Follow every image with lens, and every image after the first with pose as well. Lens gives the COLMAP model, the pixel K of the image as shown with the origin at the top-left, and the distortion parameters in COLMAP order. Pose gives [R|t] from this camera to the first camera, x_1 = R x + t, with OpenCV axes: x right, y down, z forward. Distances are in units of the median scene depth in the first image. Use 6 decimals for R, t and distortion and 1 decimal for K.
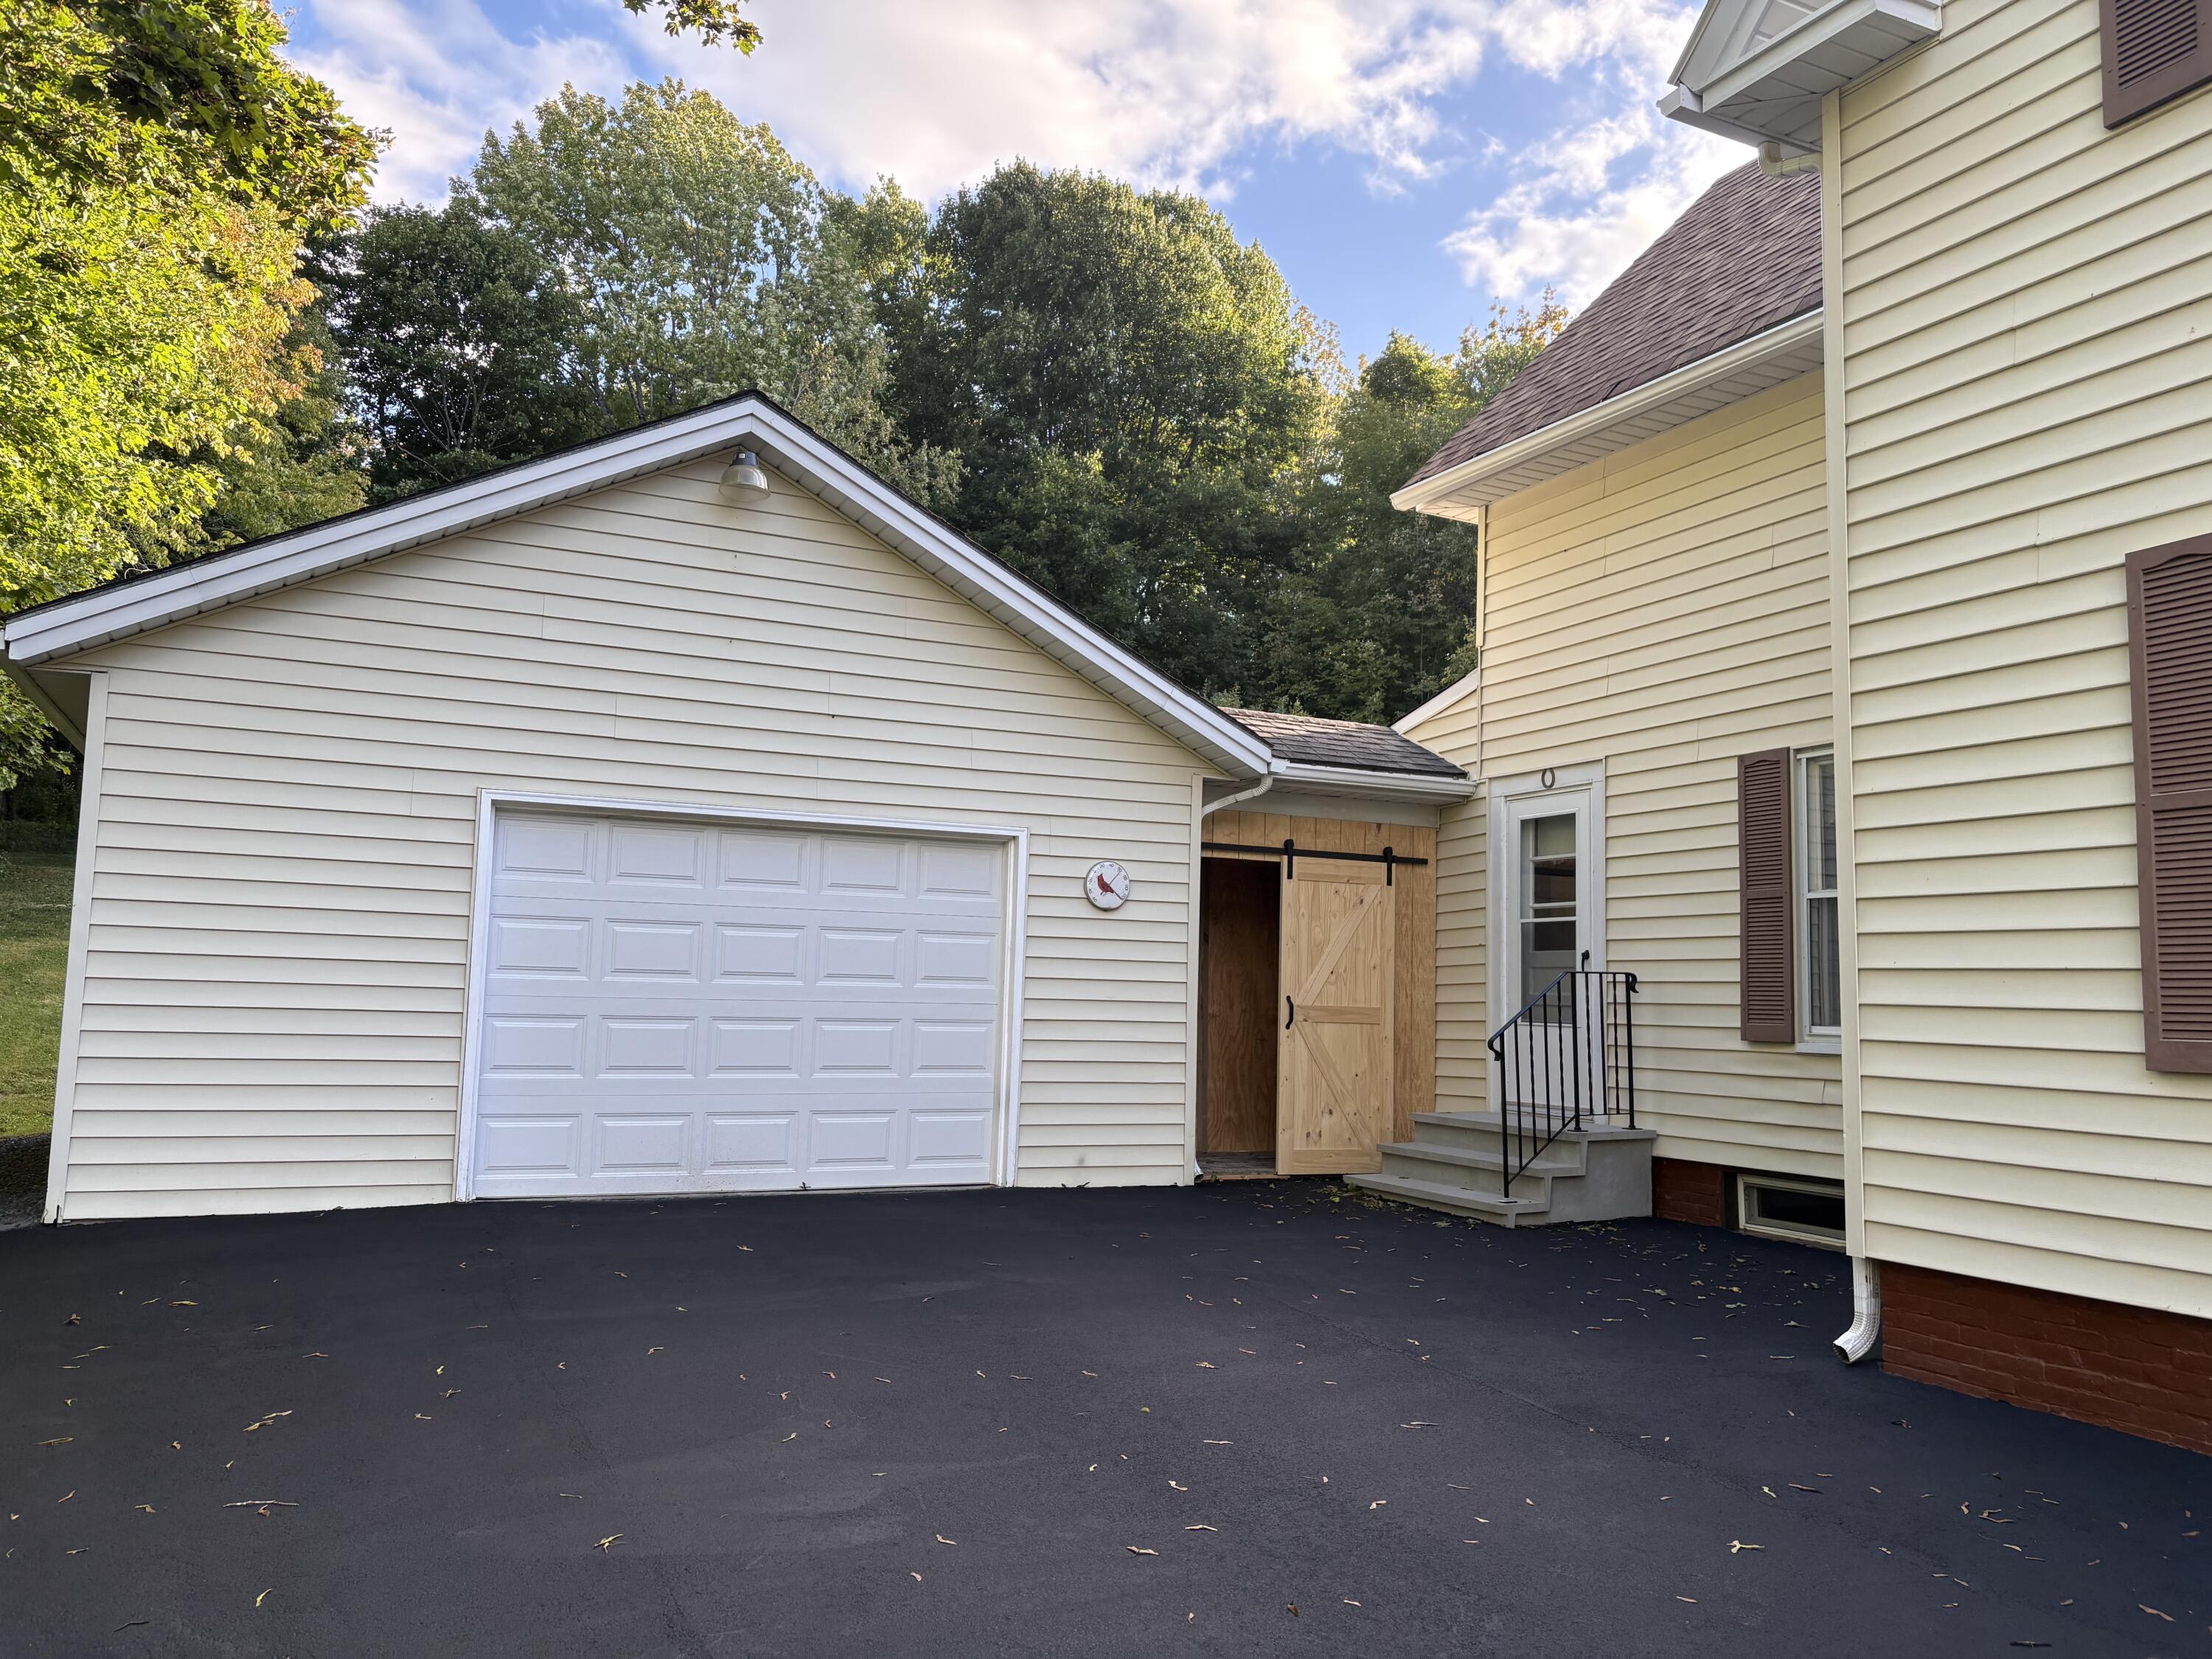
lens RADIAL K [[1674.7, 0, 1123.9], [0, 1674.7, 843.2], [0, 0, 1]] dist [0.061250, -0.078947]
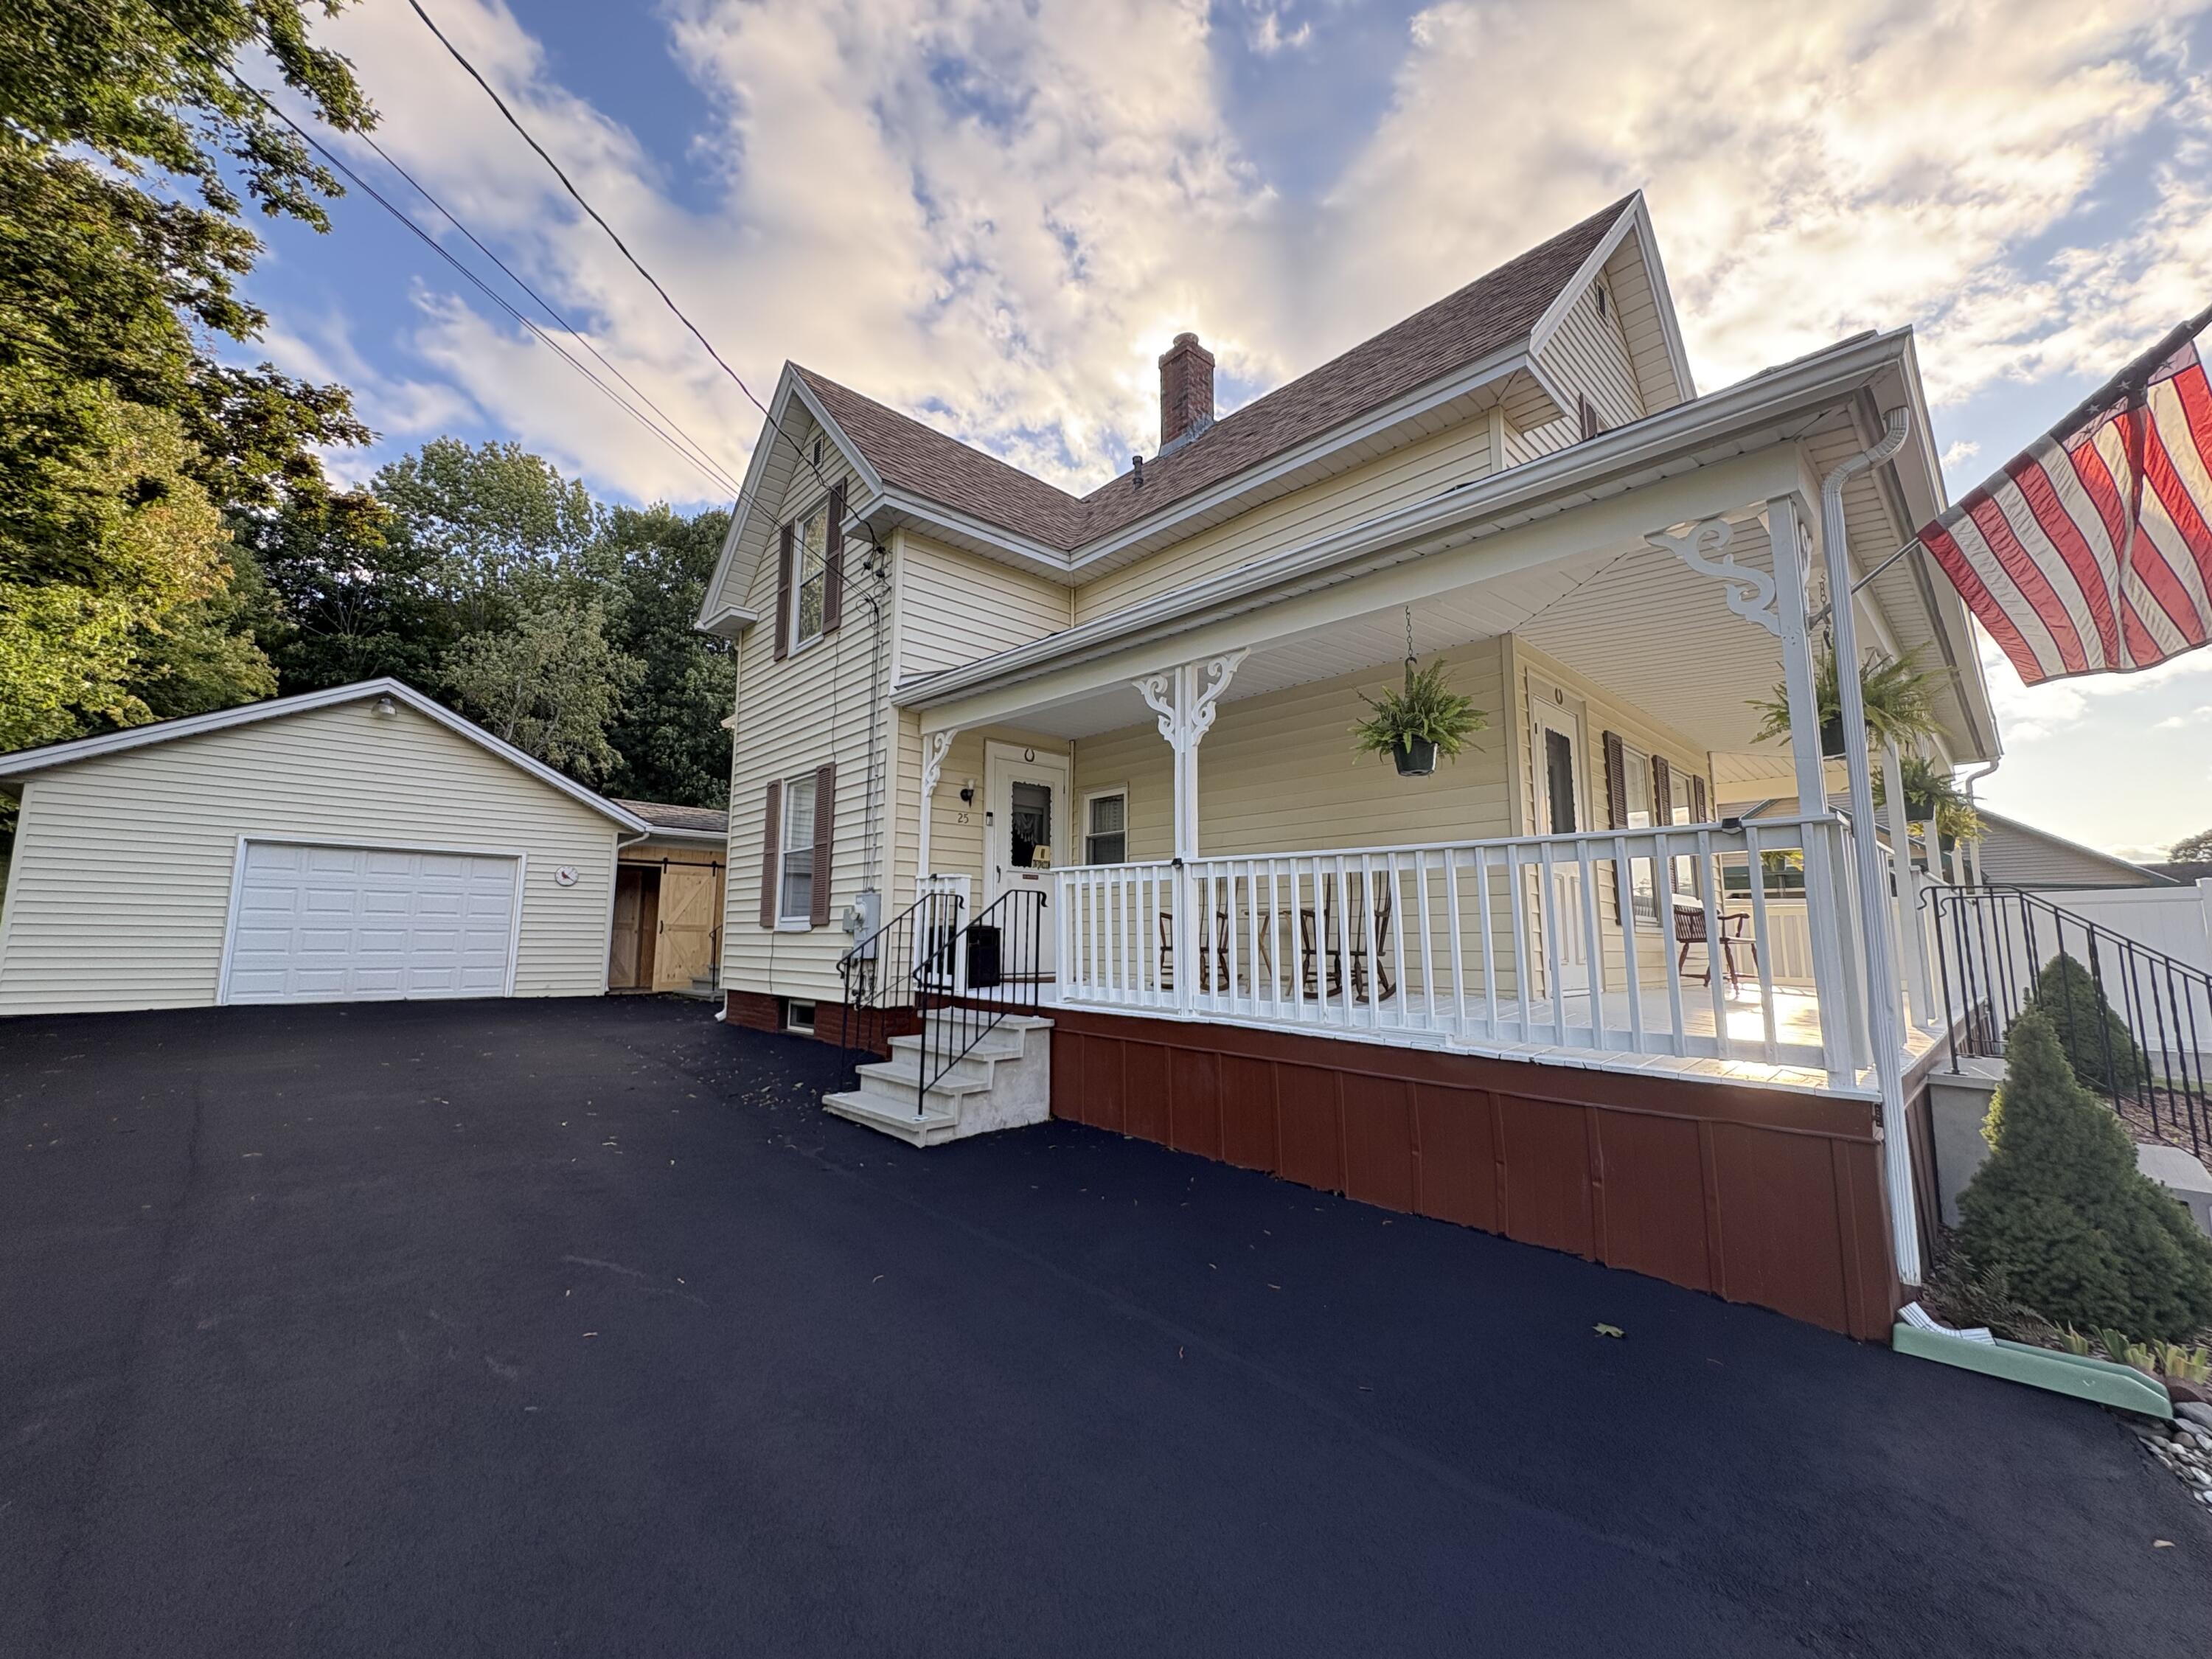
lens RADIAL K [[874.2, 0, 1106.0], [0, 874.2, 829.5], [0, 0, 1]] dist [-0.000019, -0.000500]
pose [[0.950975, 0.020708, 0.308574, 0.348809], [-0.011791, 0.999458, -0.030735, -0.013011], [-0.309044, 0.025590, 0.950704, -0.480729]]
